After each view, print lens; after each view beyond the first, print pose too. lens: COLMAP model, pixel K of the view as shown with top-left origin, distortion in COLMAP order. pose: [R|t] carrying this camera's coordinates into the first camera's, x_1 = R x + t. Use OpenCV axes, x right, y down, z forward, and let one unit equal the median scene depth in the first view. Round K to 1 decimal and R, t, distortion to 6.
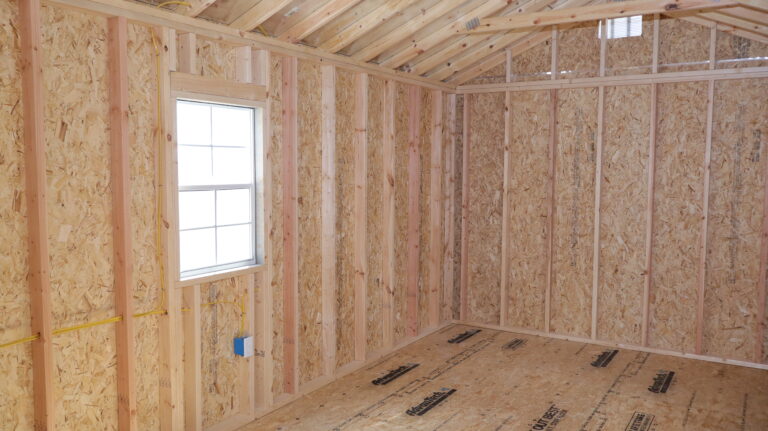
lens RADIAL K [[641.5, 0, 384.0], [0, 641.5, 215.5], [0, 0, 1]] dist [-0.006126, 0.001611]
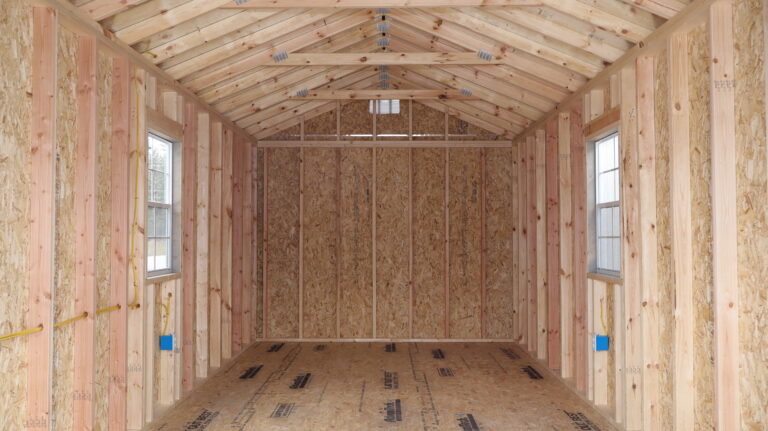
lens RADIAL K [[641.5, 0, 384.0], [0, 641.5, 215.5], [0, 0, 1]] dist [-0.006126, 0.001611]
pose [[0.855870, 0.010002, 0.517094, -0.339740], [0.046772, 0.994219, -0.096645, 0.073048], [-0.515072, 0.106901, 0.850455, -0.149077]]
